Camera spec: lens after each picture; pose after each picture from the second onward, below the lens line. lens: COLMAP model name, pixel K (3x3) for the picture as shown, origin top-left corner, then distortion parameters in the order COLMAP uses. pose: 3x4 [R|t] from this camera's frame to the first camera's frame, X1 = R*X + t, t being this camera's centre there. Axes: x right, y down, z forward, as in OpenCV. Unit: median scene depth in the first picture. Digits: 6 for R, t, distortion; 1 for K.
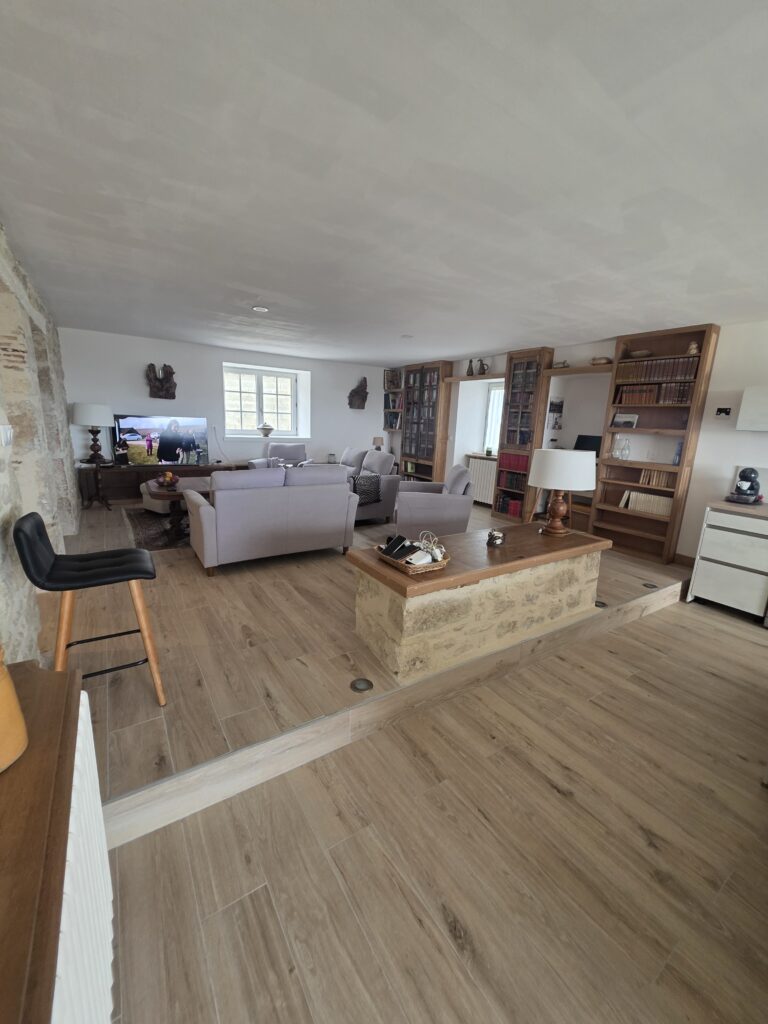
lens RADIAL K [[410.6, 0, 385.5], [0, 410.6, 509.2], [0, 0, 1]] dist [0.004839, -0.000197]
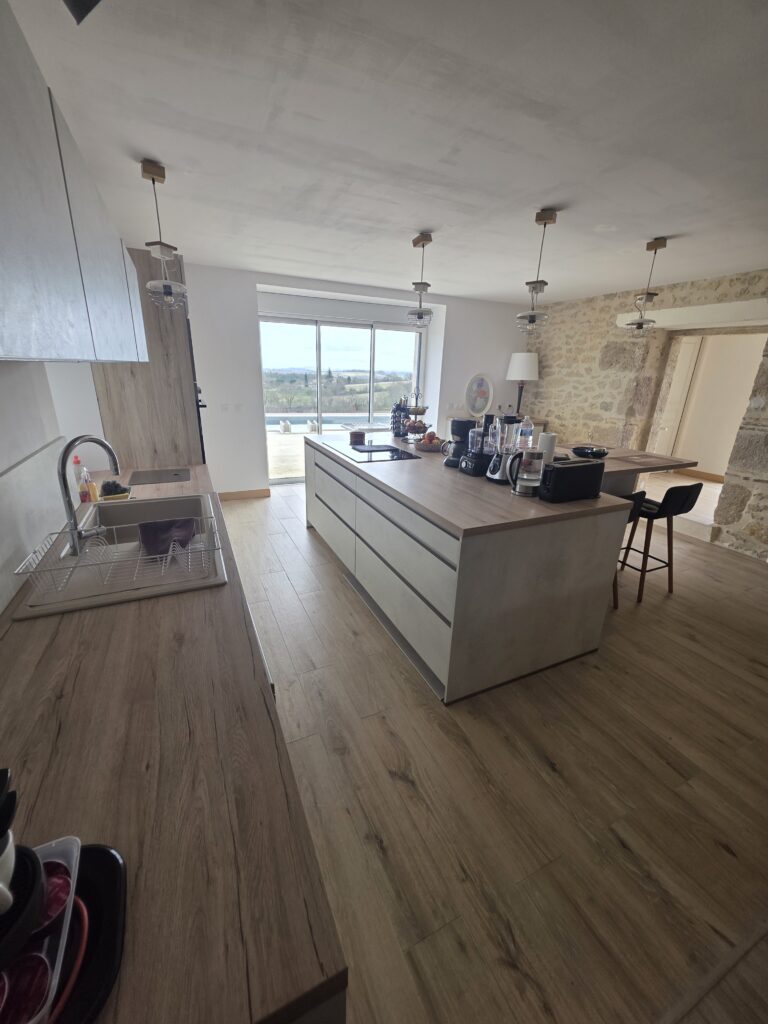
lens RADIAL K [[410.6, 0, 382.5], [0, 410.6, 512.0], [0, 0, 1]] dist [0.004839, -0.000197]
pose [[-0.987745, -0.109081, 0.111630, 0.786443], [-0.035936, 0.854954, 0.517457, -0.201995], [-0.151883, 0.507104, -0.848397, 1.056201]]
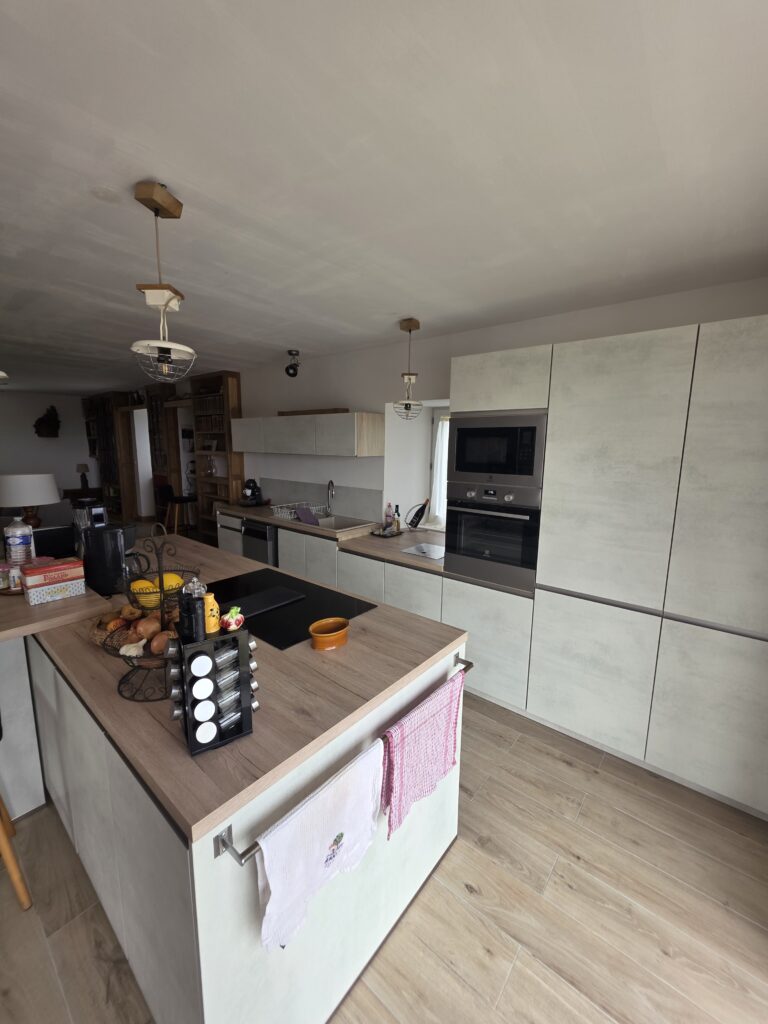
lens RADIAL K [[410.6, 0, 384.3], [0, 410.6, 506.8], [0, 0, 1]] dist [0.004839, -0.000197]
pose [[0.958966, -0.069286, 0.274926, 0.933569], [0.084649, 0.995421, -0.044398, 0.082878], [-0.270591, 0.065848, 0.960440, -0.372722]]
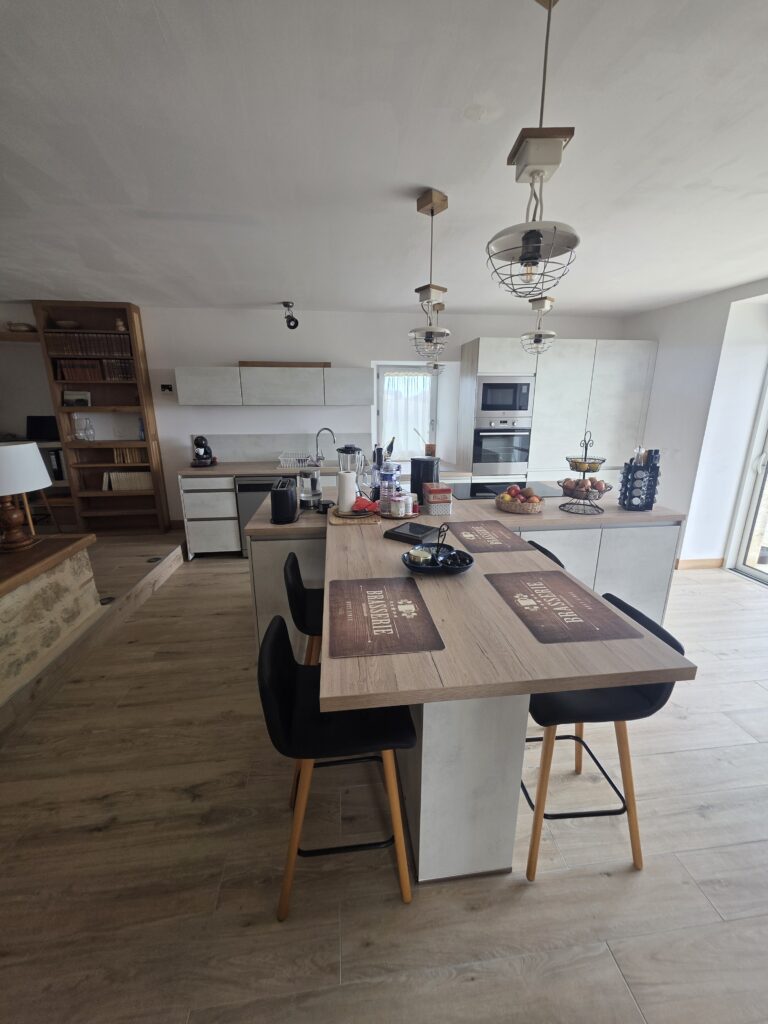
lens RADIAL K [[410.6, 0, 380.9], [0, 410.6, 508.3], [0, 0, 1]] dist [0.004839, -0.000197]
pose [[0.458811, -0.268798, 0.846900, 0.063427], [0.208516, 0.959099, 0.191444, -0.018610], [-0.863721, 0.088755, 0.496094, -0.023176]]
